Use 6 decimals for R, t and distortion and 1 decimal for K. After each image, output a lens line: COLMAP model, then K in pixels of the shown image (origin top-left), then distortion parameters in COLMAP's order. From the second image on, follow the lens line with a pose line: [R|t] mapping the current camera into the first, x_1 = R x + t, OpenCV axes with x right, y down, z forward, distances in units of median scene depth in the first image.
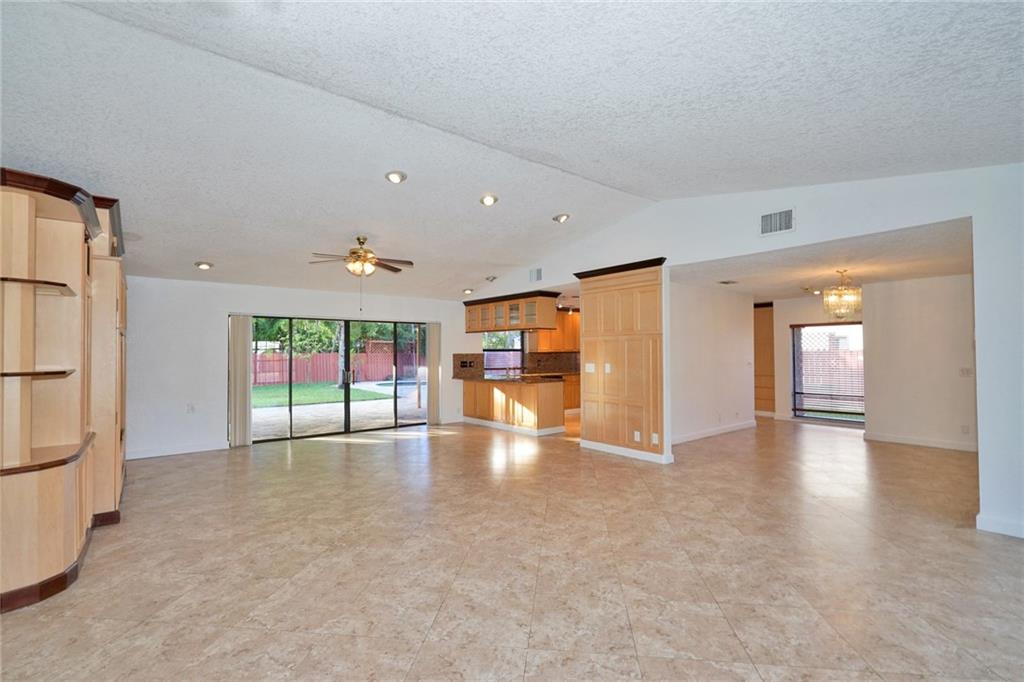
lens RADIAL K [[467.2, 0, 510.5], [0, 467.2, 342.6], [0, 0, 1]] dist [-0.013052, 0.003310]
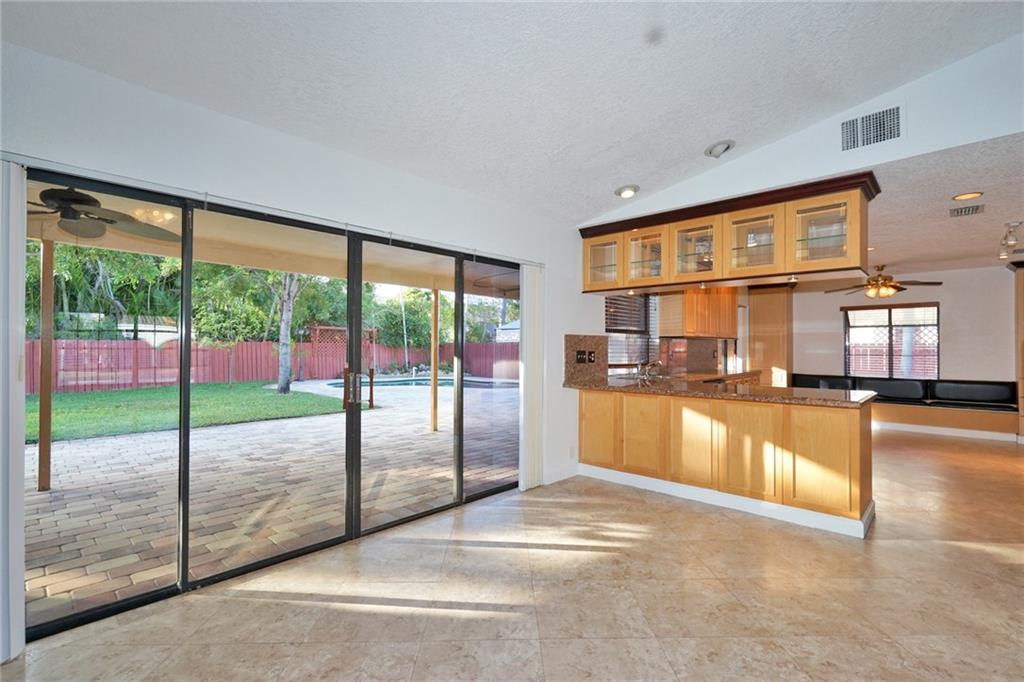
lens RADIAL K [[467.2, 0, 514.1], [0, 467.2, 341.3], [0, 0, 1]] dist [-0.013052, 0.003310]
pose [[0.989658, 0.011879, 0.142952, -0.264529], [-0.013093, 0.999886, 0.007553, 0.030669], [-0.142846, -0.009347, 0.989701, 0.584457]]
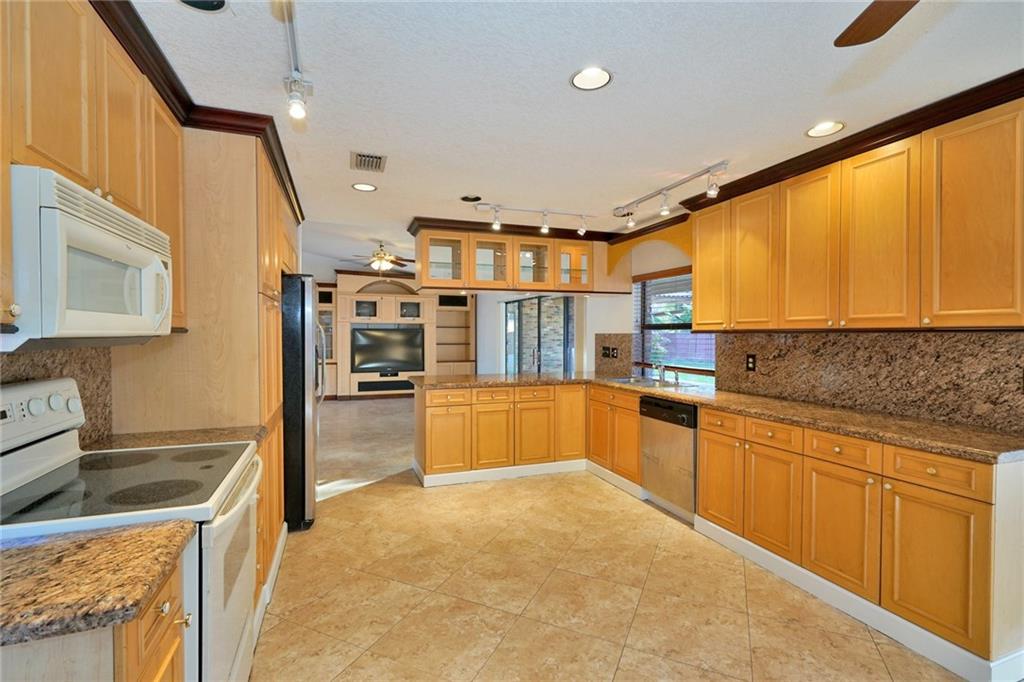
lens RADIAL K [[467.2, 0, 517.0], [0, 467.2, 342.3], [0, 0, 1]] dist [-0.013052, 0.003310]
pose [[-0.304514, 0.022770, -0.952236, 0.541725], [0.022657, 0.999605, 0.016657, 0.024749], [0.952238, -0.016502, -0.304909, 1.187411]]
